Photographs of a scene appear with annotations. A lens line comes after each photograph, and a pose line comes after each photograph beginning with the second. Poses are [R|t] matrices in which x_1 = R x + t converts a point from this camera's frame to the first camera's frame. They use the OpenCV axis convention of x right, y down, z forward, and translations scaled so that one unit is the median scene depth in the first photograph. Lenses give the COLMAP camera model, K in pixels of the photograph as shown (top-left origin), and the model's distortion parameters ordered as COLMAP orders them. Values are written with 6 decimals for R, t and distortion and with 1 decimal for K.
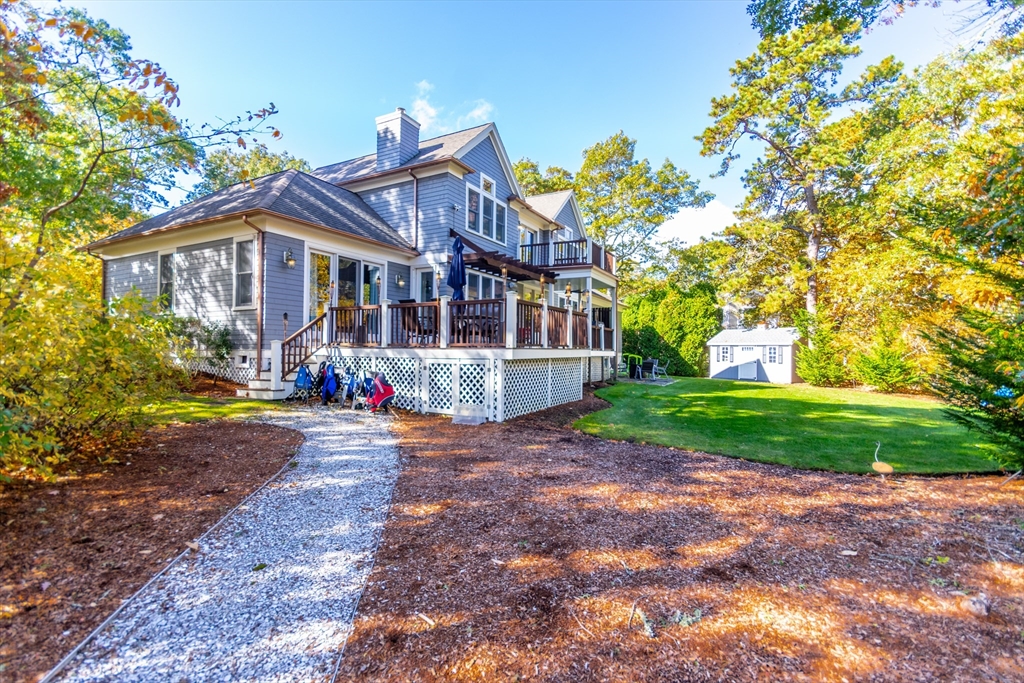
lens RADIAL K [[463.3, 0, 512.1], [0, 463.3, 347.0], [0, 0, 1]] dist [0.001588, -0.000252]
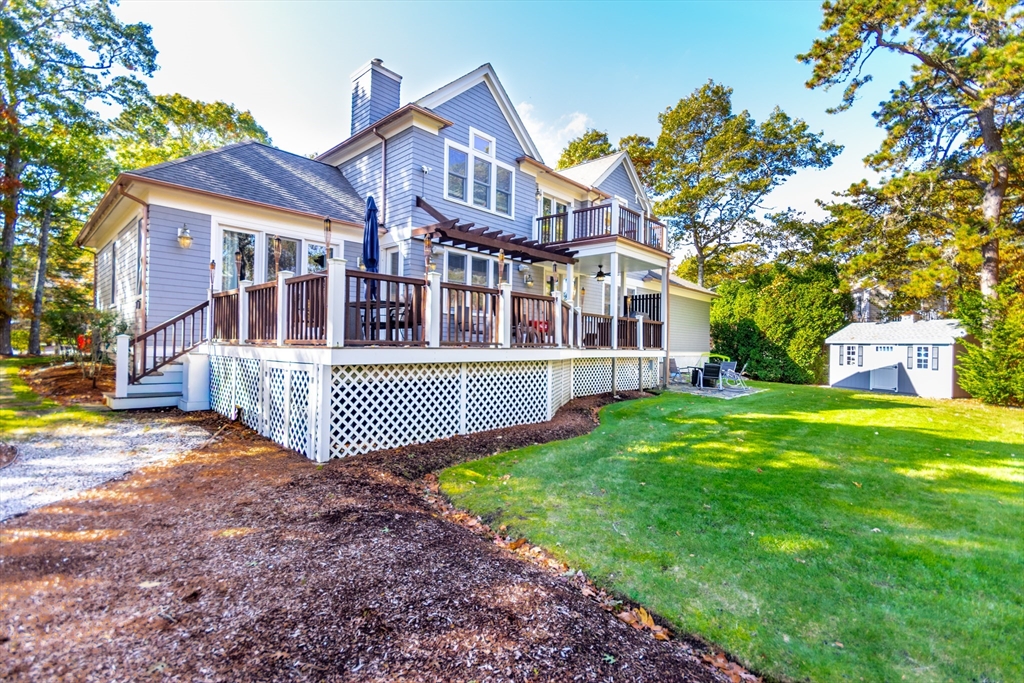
lens RADIAL K [[463.3, 0, 512.1], [0, 463.3, 347.0], [0, 0, 1]] dist [0.001588, -0.000252]
pose [[0.967425, 0.009117, -0.252995, 0.140086], [-0.006886, 0.999929, 0.009700, -0.002124], [0.253066, -0.007642, 0.967419, 0.158343]]
